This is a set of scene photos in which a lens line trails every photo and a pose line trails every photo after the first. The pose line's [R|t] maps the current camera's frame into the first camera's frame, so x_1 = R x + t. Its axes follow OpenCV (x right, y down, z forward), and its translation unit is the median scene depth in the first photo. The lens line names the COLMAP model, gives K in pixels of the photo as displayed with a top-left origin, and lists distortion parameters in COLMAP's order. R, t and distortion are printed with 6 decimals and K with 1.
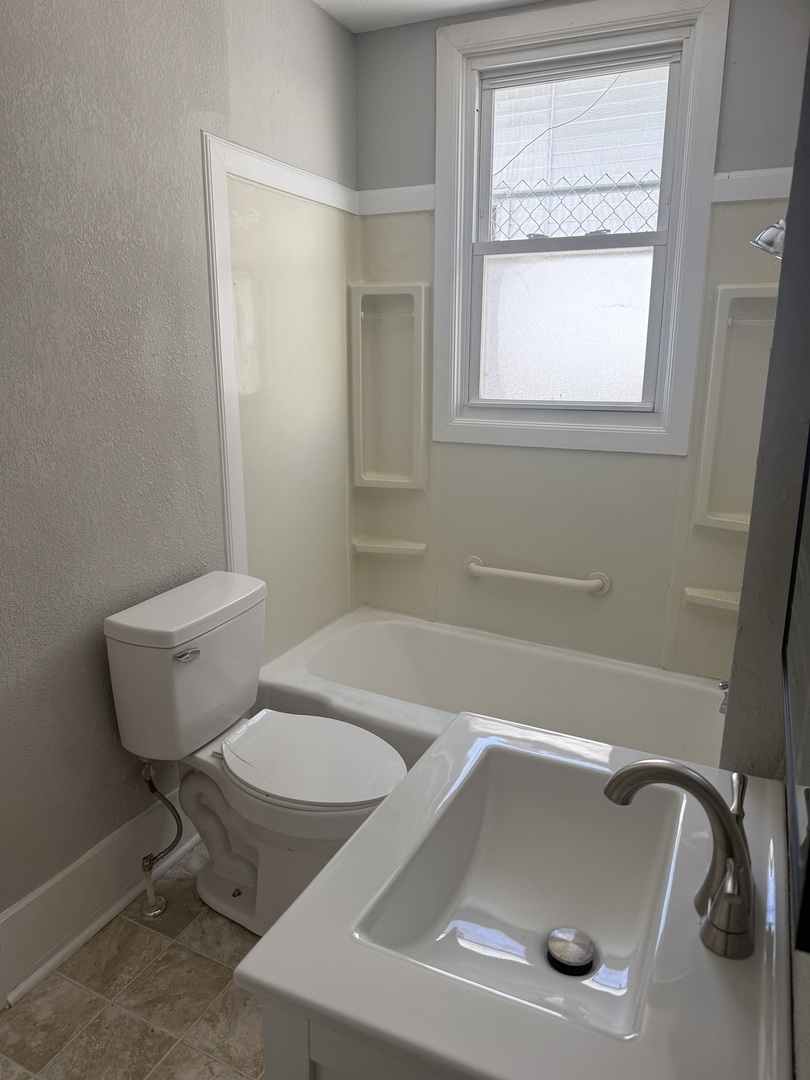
lens RADIAL K [[766.1, 0, 401.0], [0, 766.1, 544.5], [0, 0, 1]] dist [0.031472, -0.040292]
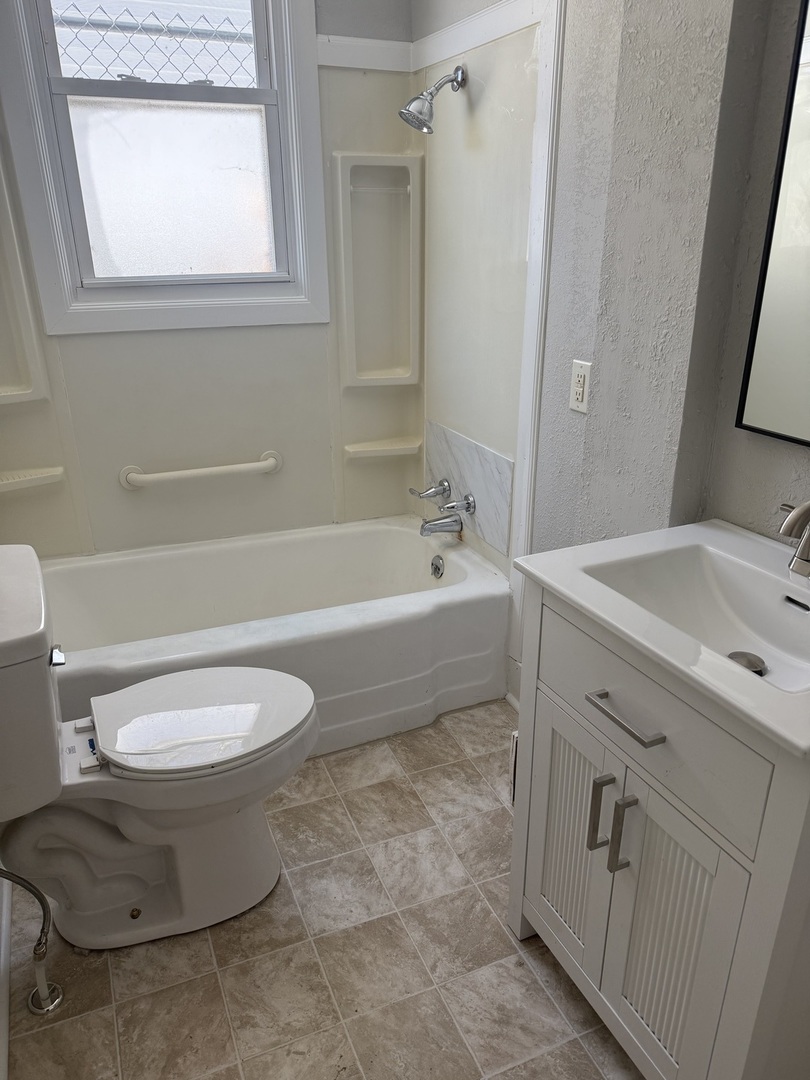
lens RADIAL K [[766.1, 0, 406.3], [0, 766.1, 551.4], [0, 0, 1]] dist [0.031472, -0.040292]
pose [[0.639413, -0.306617, 0.705080, -0.409315], [0.197140, 0.951765, 0.235113, -0.042587], [-0.743160, -0.011335, 0.669017, 0.202284]]
